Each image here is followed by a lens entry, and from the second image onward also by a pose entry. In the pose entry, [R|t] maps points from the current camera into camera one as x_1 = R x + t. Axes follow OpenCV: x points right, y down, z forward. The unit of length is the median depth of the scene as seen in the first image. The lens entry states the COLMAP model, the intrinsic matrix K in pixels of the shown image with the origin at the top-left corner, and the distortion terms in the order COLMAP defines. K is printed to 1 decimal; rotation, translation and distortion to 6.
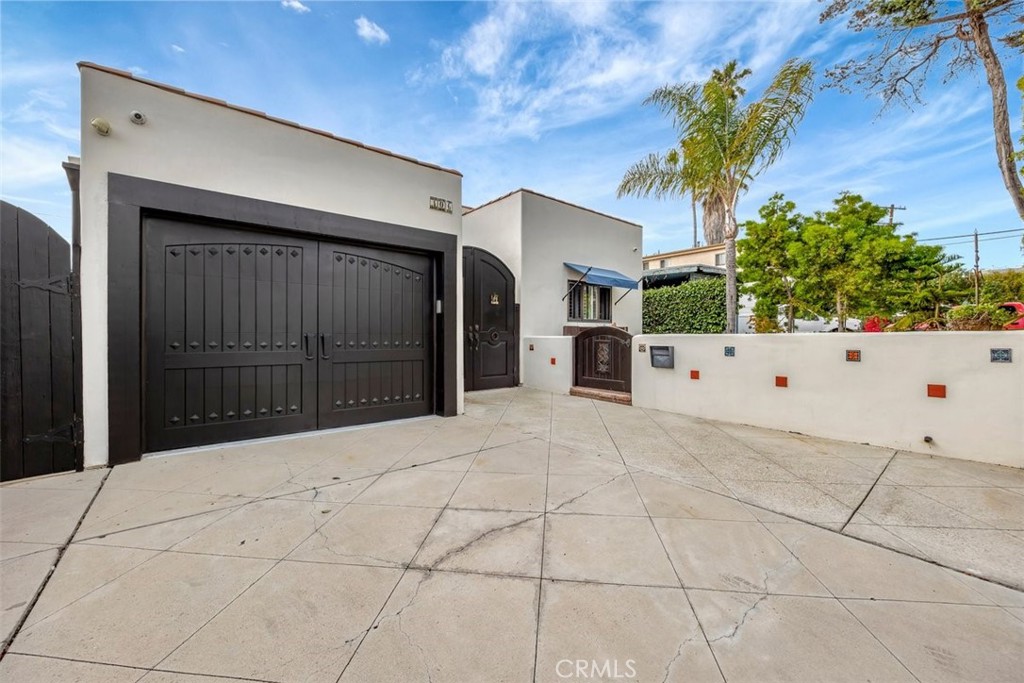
lens RADIAL K [[403.4, 0, 510.7], [0, 403.4, 339.1], [0, 0, 1]] dist [0.002212, 0.000336]
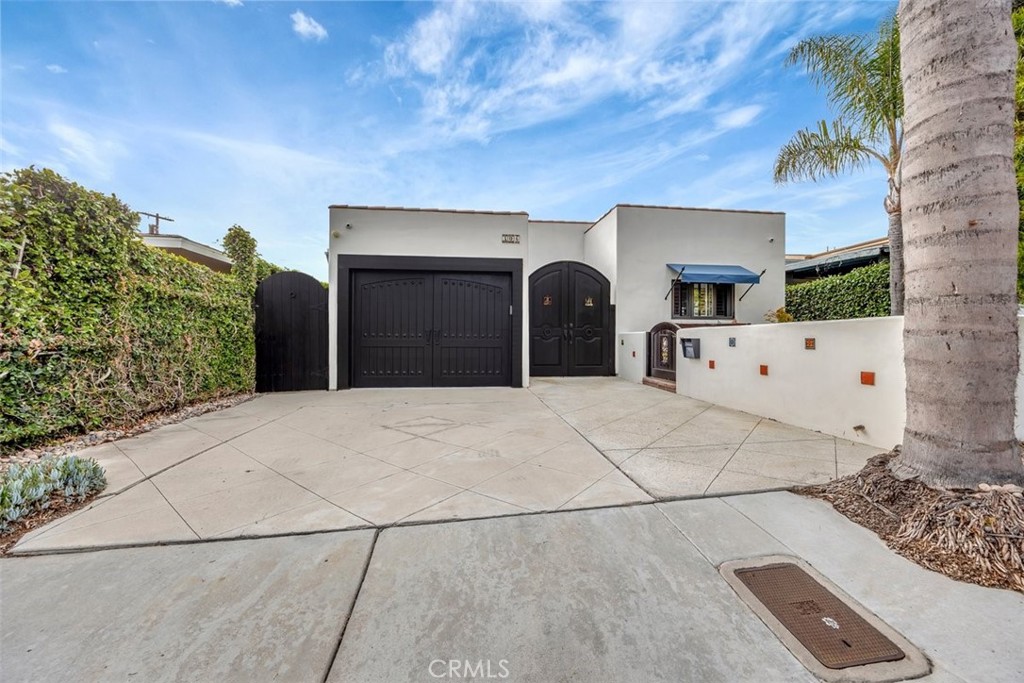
lens RADIAL K [[403.4, 0, 510.7], [0, 403.4, 339.1], [0, 0, 1]] dist [0.002212, 0.000336]
pose [[0.843038, 0.001563, -0.537852, 0.403062], [-0.006353, 0.999955, -0.007053, 0.021891], [0.537817, 0.009363, 0.843010, -0.135169]]
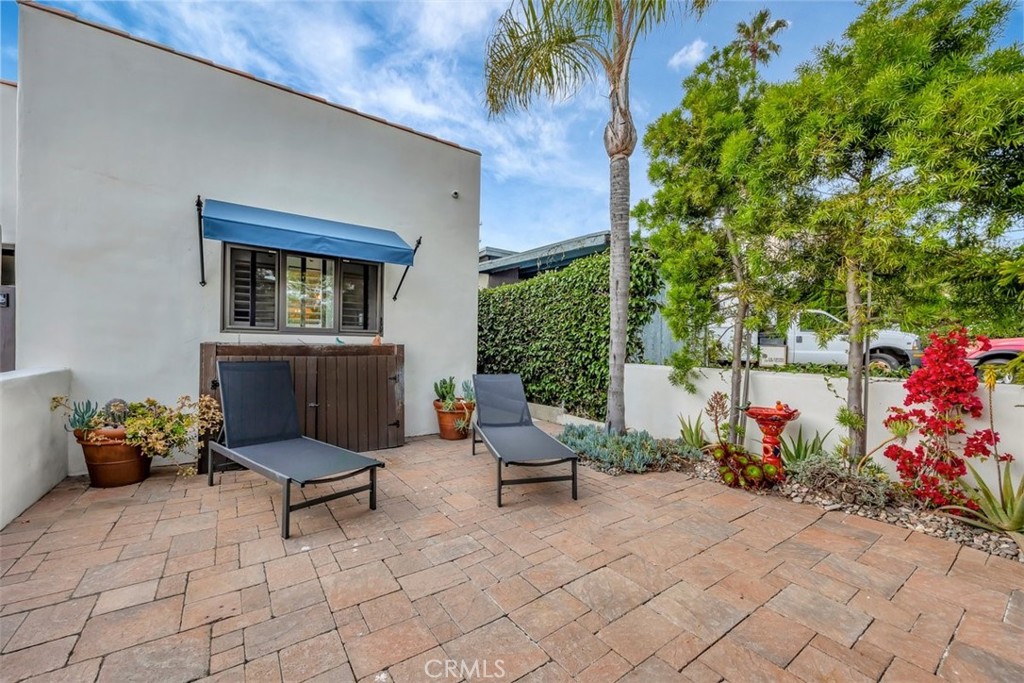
lens RADIAL K [[402.9, 0, 521.2], [0, 402.9, 353.7], [0, 0, 1]] dist [-0.002647, -0.000388]
pose [[0.997035, 0.018417, -0.074714, 0.579772], [-0.017450, 0.999756, 0.013575, -0.034309], [0.074946, -0.012231, 0.997113, 0.653616]]
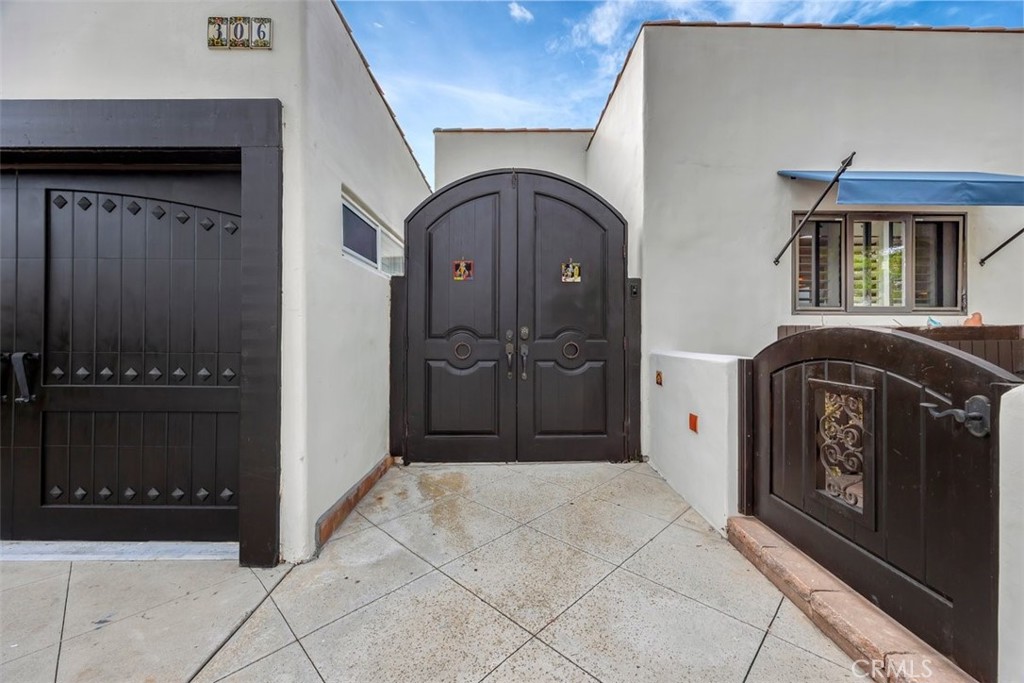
lens RADIAL K [[389.3, 0, 514.0], [0, 389.3, 336.5], [0, 0, 1]] dist [-0.002211, -0.000389]
pose [[0.778238, 0.000194, -0.627969, 0.191626], [-0.004761, 0.999973, -0.005591, -0.020080], [0.627951, 0.007341, 0.778218, 0.592082]]
